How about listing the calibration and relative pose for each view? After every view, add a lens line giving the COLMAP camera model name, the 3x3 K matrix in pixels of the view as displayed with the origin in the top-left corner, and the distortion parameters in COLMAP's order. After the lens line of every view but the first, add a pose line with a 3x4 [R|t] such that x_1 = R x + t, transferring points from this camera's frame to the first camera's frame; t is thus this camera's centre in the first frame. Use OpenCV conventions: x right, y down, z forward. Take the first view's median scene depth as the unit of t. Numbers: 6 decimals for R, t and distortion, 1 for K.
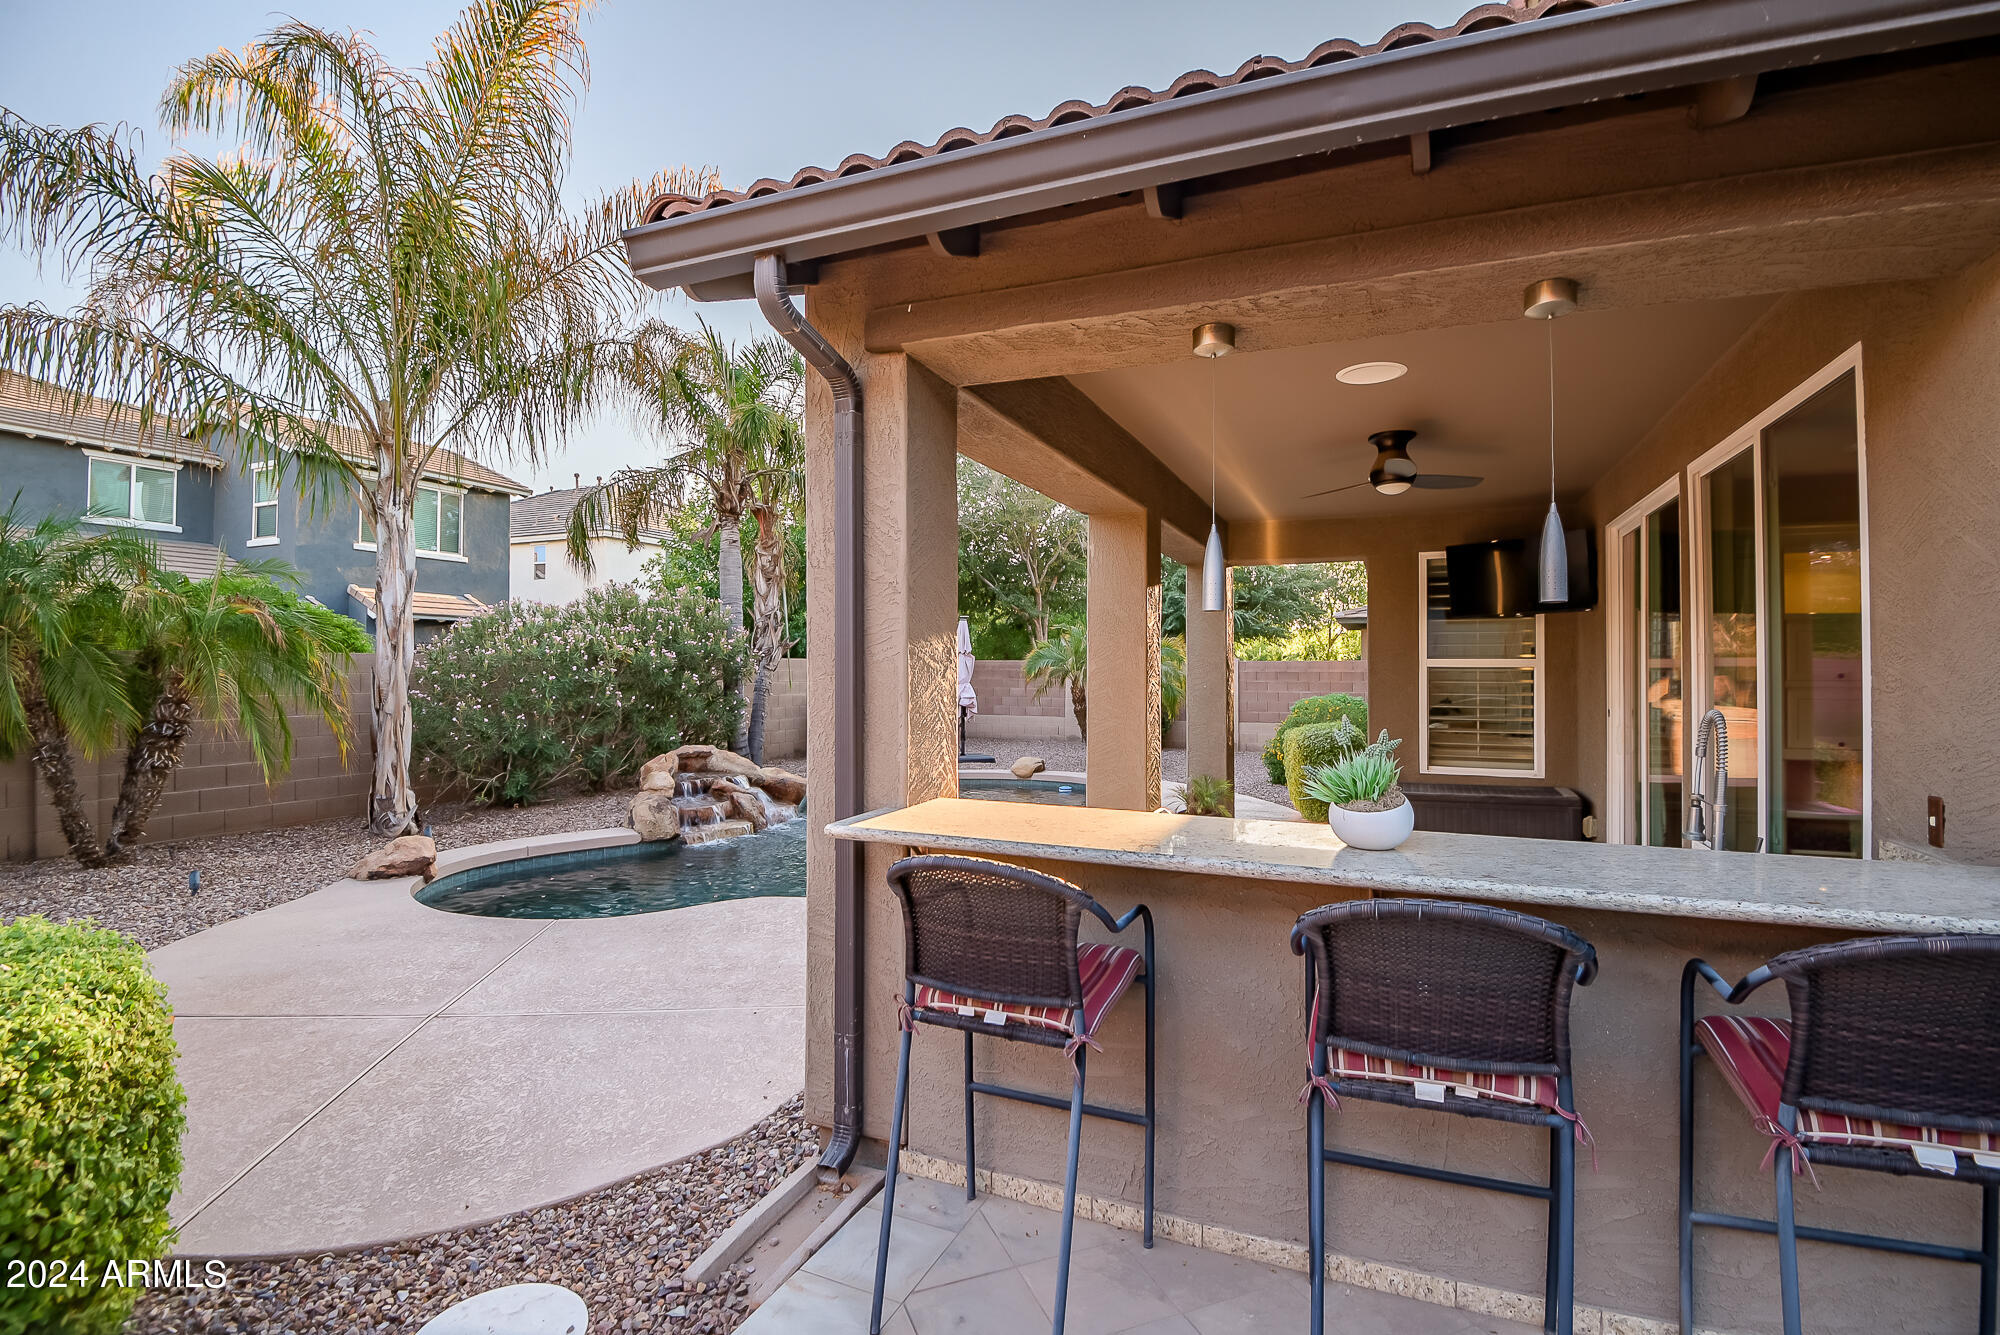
lens RADIAL K [[916.8, 0, 1003.2], [0, 916.8, 664.4], [0, 0, 1]] dist [-0.002475, -0.025762]
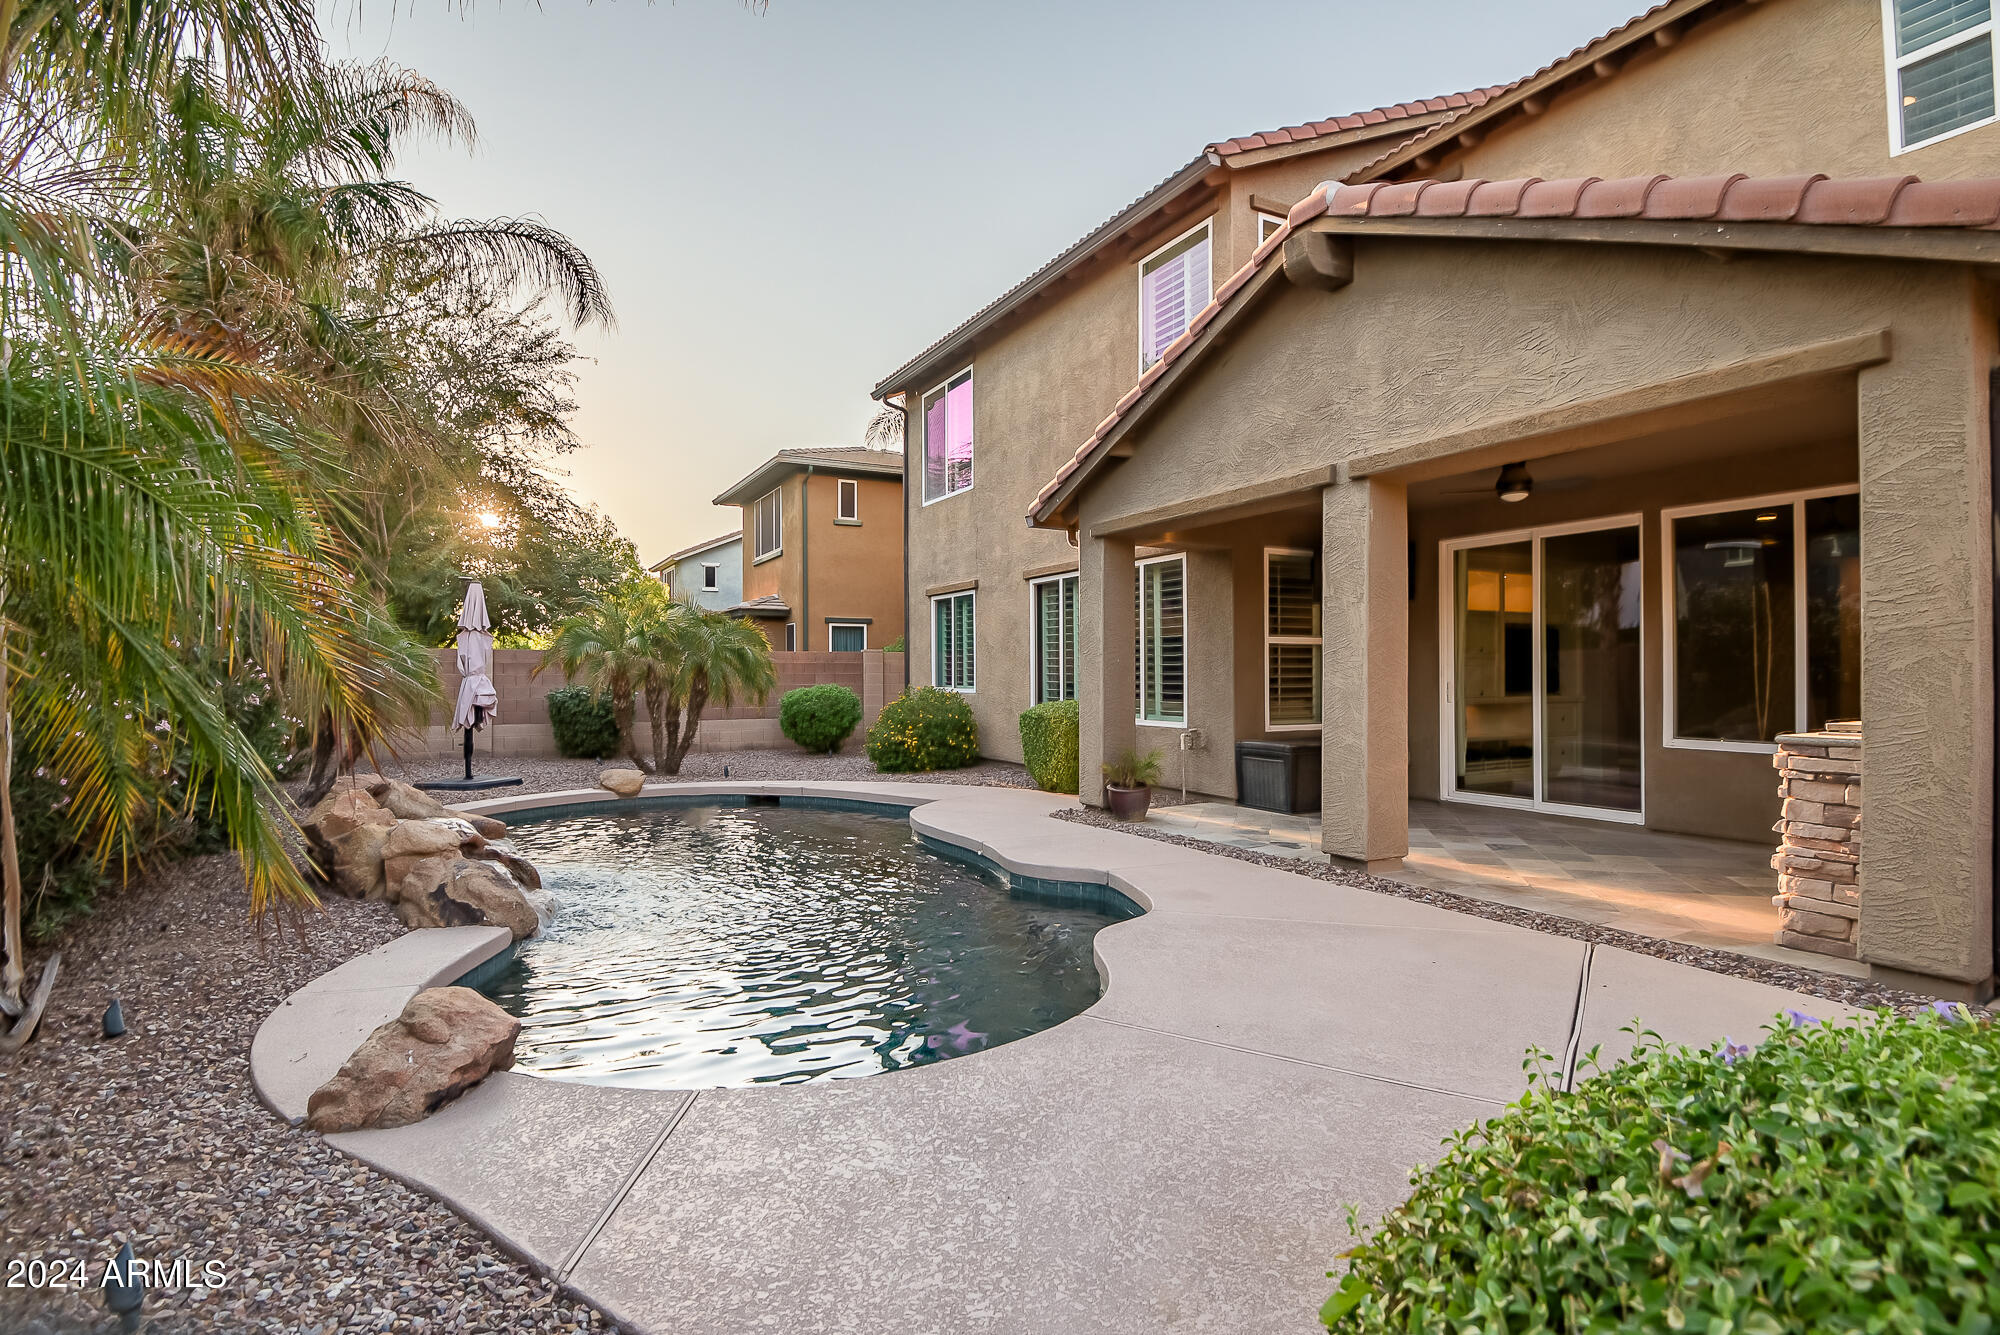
lens RADIAL K [[984.8, 0, 980.4], [0, 984.8, 677.9], [0, 0, 1]] dist [0.024253, -0.062938]
pose [[0.633666, -0.008020, 0.773565, -0.646917], [0.002200, 0.999961, 0.008565, 0.030653], [-0.773603, -0.003726, 0.633659, 0.396342]]
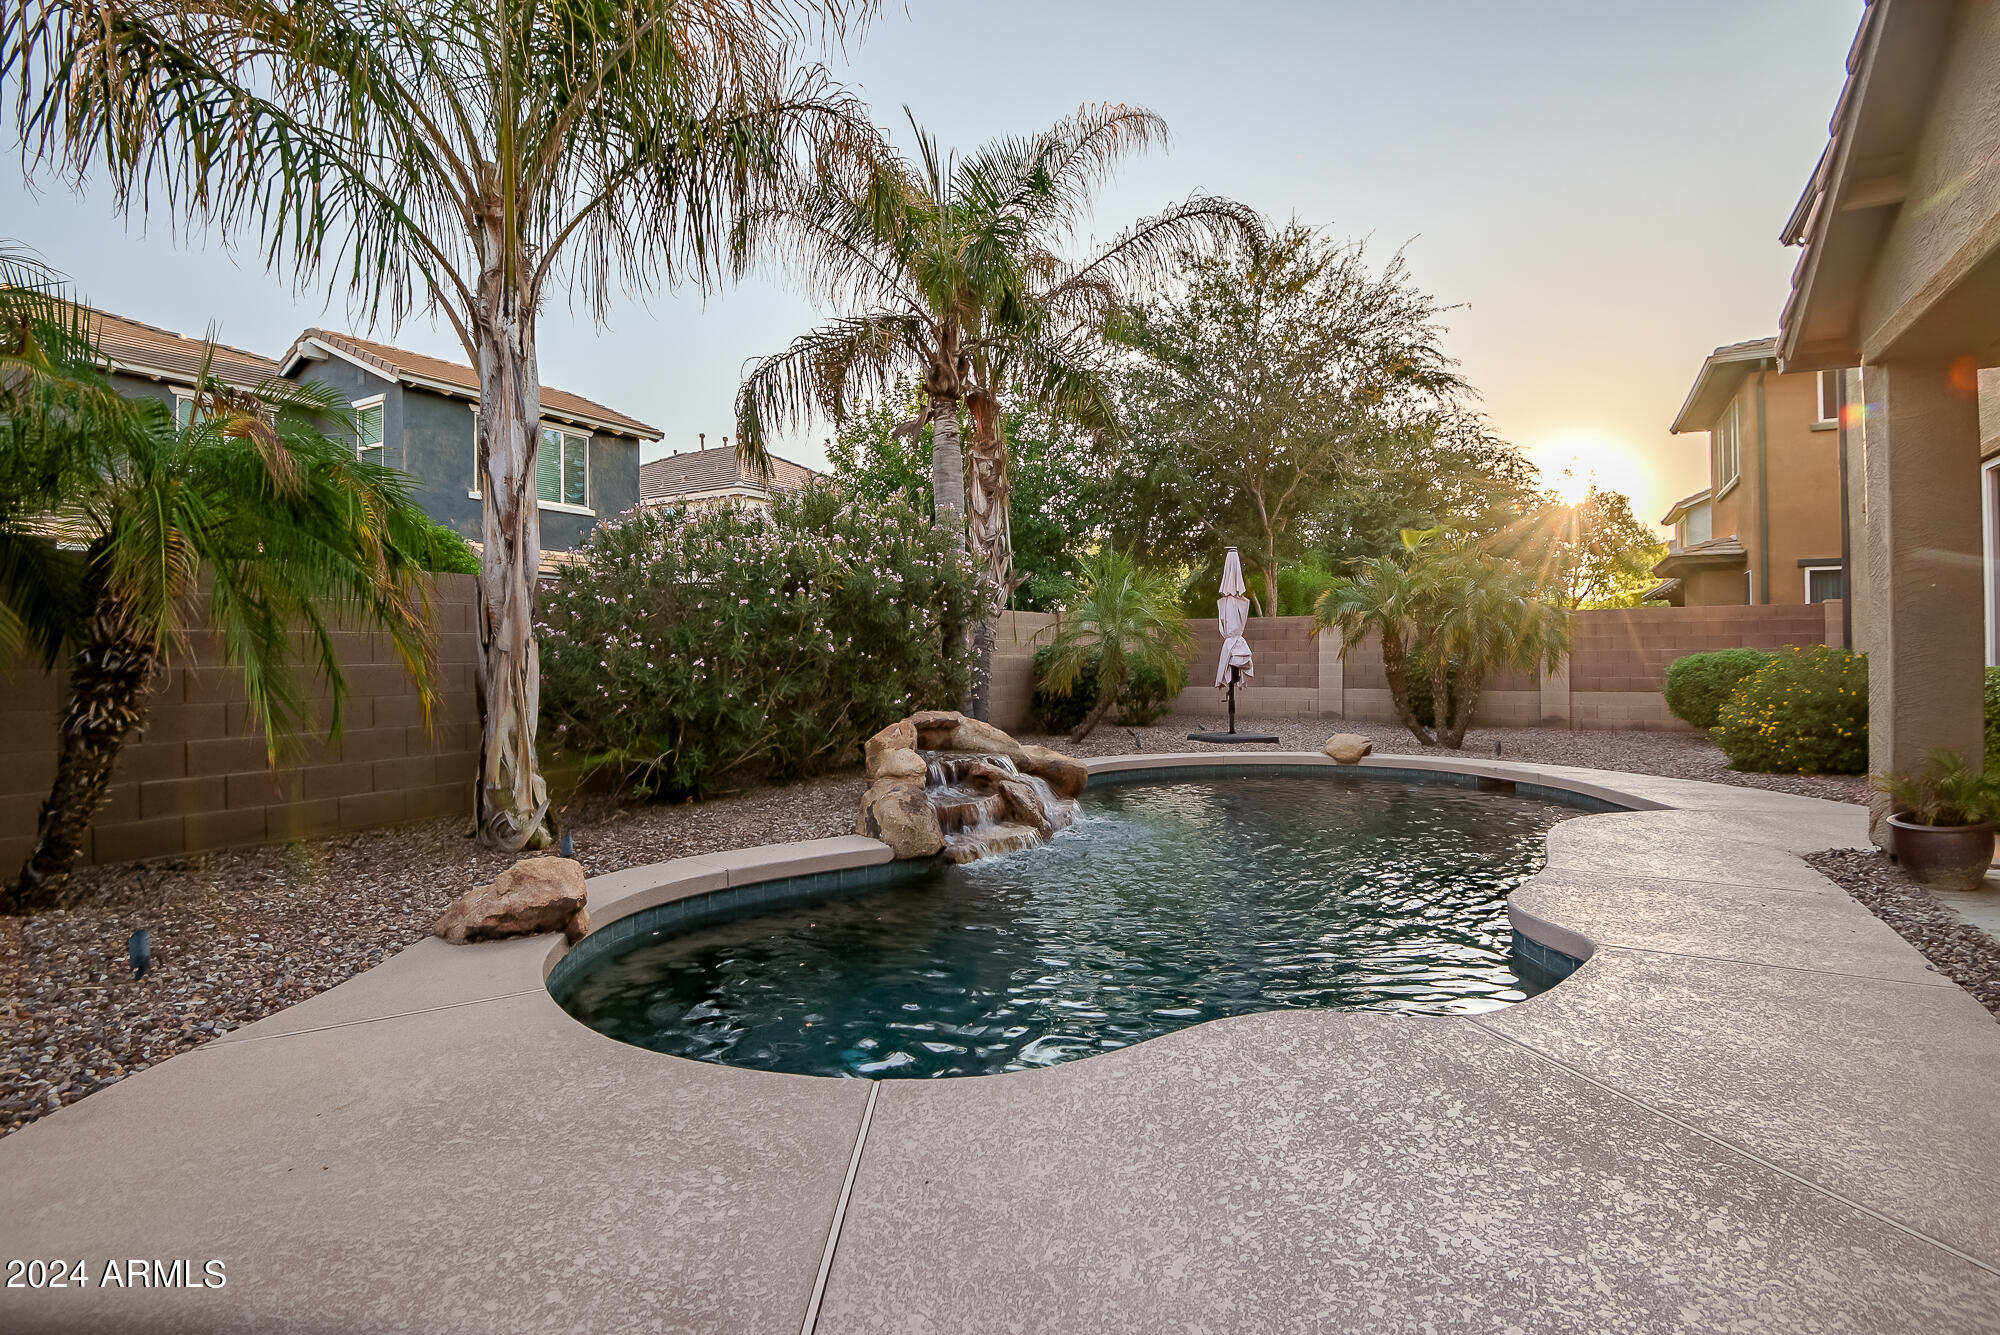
lens RADIAL K [[952.4, 0, 1000.0], [0, 952.4, 667.5], [0, 0, 1]] dist [0.001977, -0.028043]
pose [[0.992545, -0.009371, -0.121520, -0.235242], [0.011560, 0.999783, 0.017321, 0.051720], [0.121332, -0.018597, 0.992438, 0.359539]]
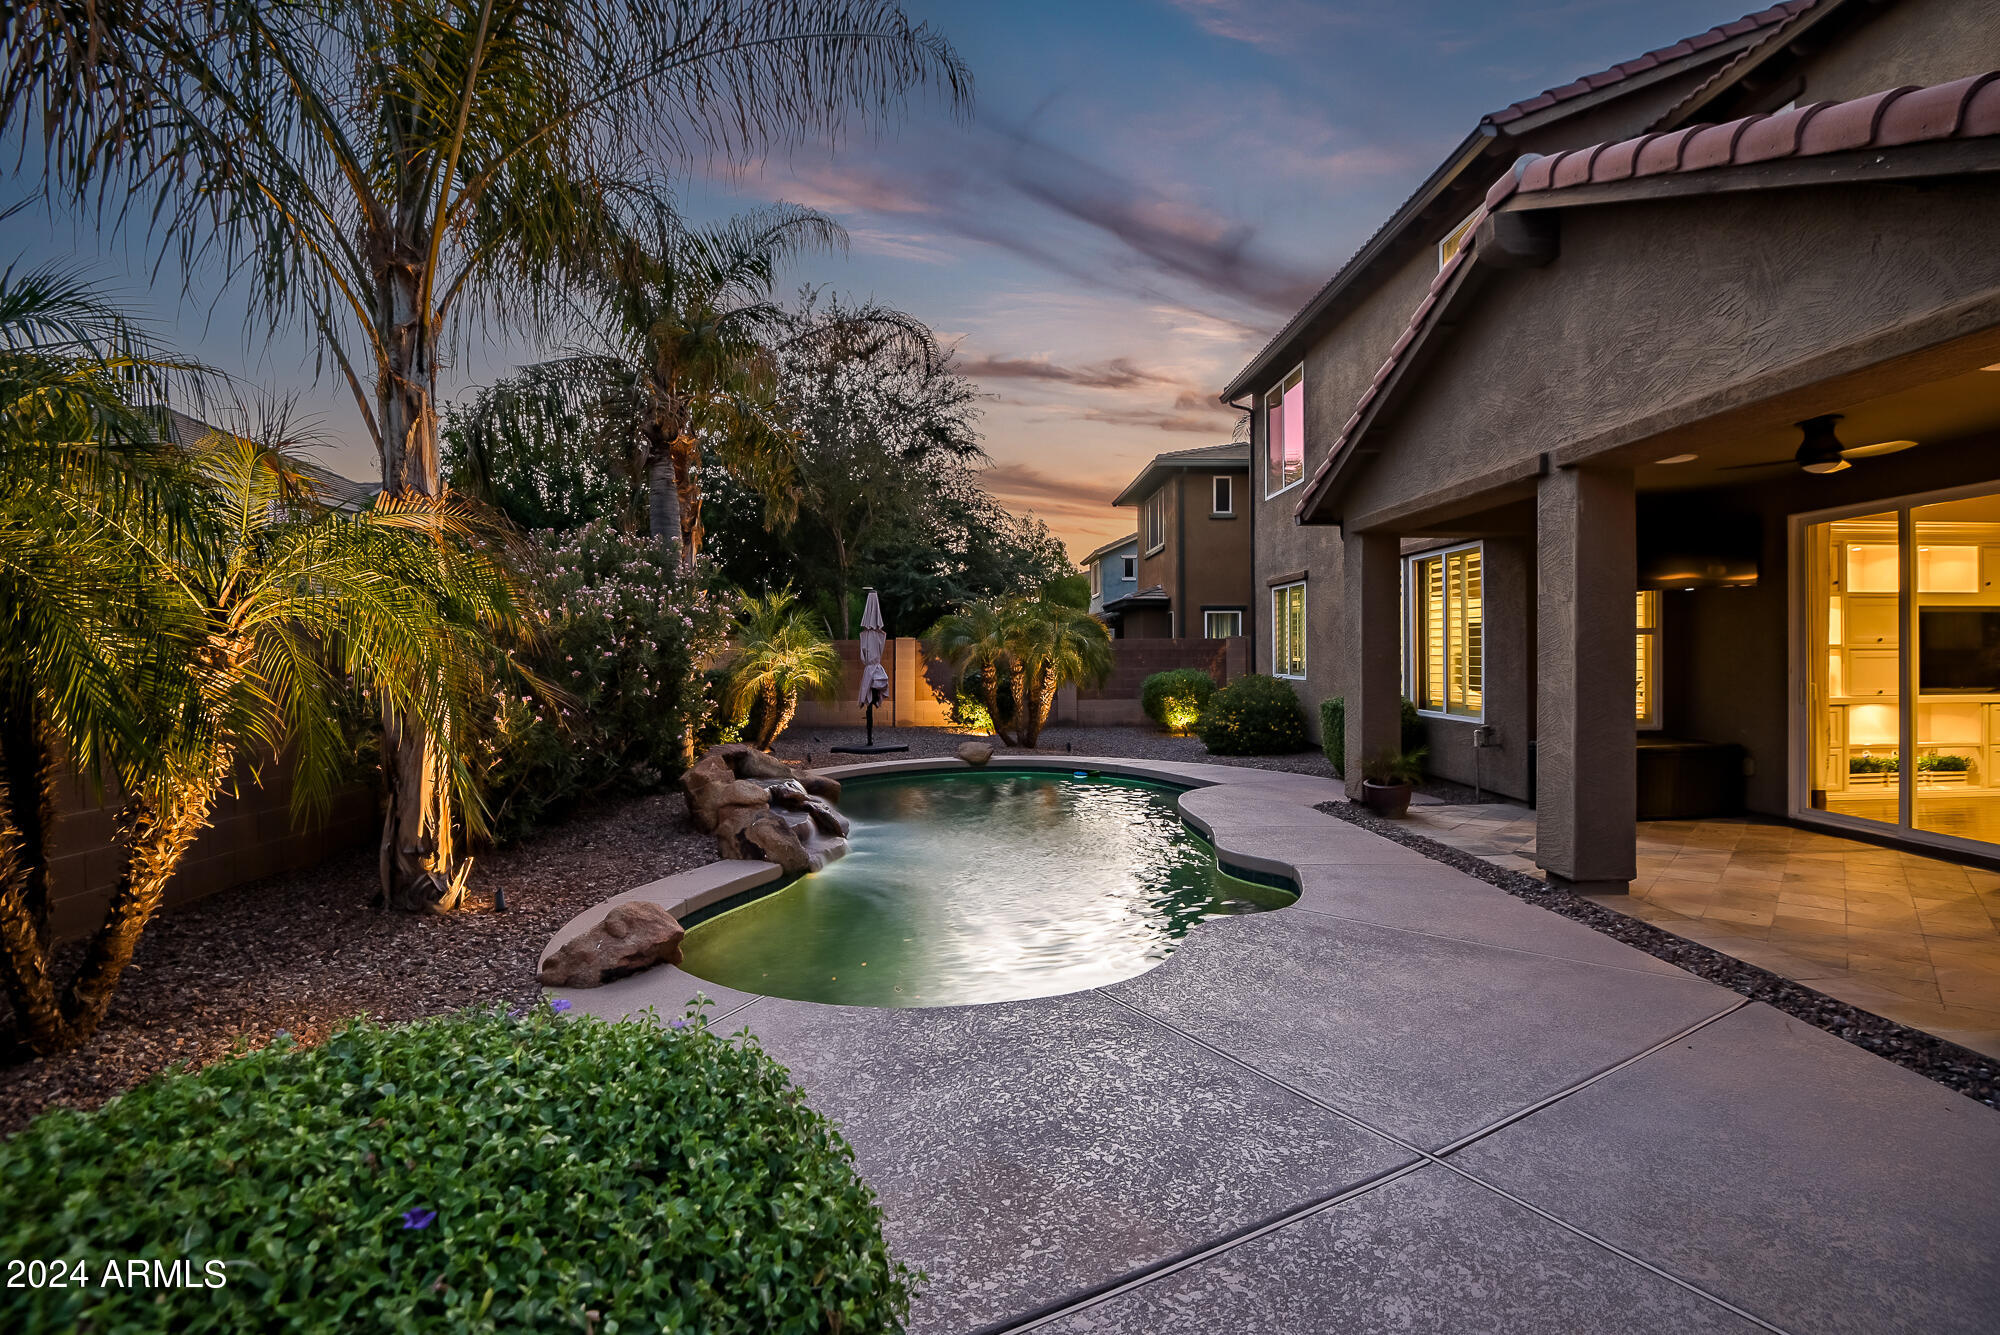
lens RADIAL K [[916.8, 0, 1003.2], [0, 916.8, 664.4], [0, 0, 1]] dist [-0.002475, -0.025762]
pose [[0.903515, -0.013603, 0.428340, -0.527525], [0.006857, 0.999827, 0.017289, 0.012301], [-0.428501, -0.012683, 0.903452, 0.250794]]
